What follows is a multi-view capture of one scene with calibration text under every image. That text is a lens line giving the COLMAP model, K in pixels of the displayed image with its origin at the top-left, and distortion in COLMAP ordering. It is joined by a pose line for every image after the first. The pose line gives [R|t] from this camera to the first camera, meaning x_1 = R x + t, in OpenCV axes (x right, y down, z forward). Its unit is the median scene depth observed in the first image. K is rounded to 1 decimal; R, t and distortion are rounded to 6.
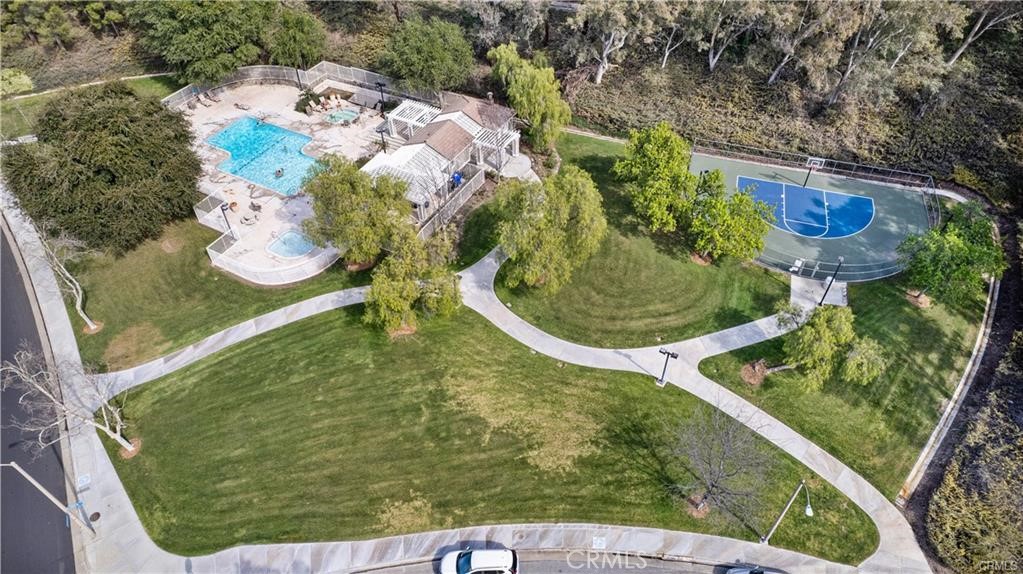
lens RADIAL K [[638.8, 0, 511.5], [0, 638.8, 287.0], [0, 0, 1]] dist [-0.080930, 0.059112]
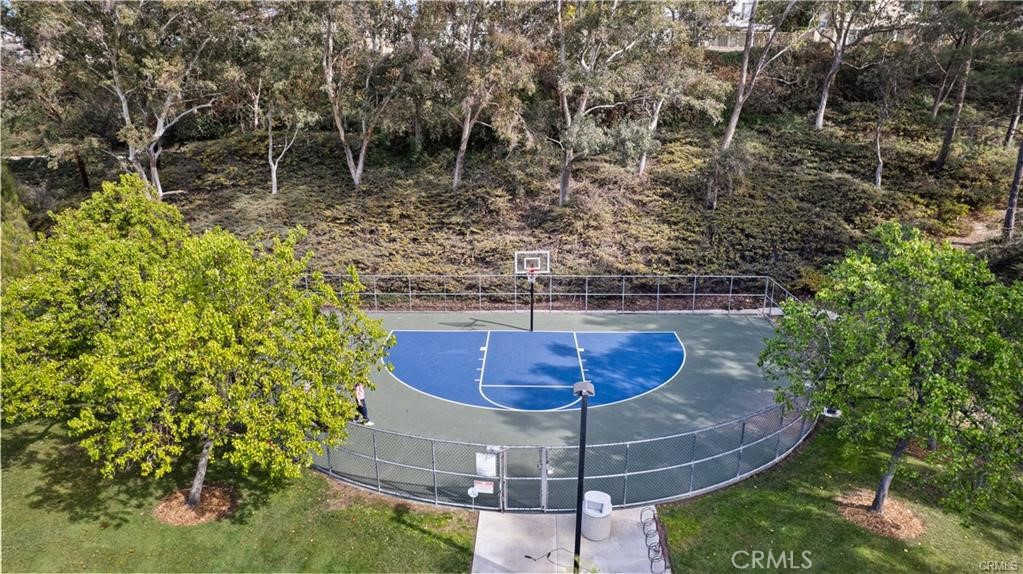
lens RADIAL K [[638.8, 0, 511.5], [0, 638.8, 287.0], [0, 0, 1]] dist [-0.080930, 0.059112]
pose [[0.965669, -0.065948, 0.251265, 0.352979], [0.180405, 0.866202, -0.465992, 0.028493], [-0.186915, 0.495324, 0.848361, 0.621955]]
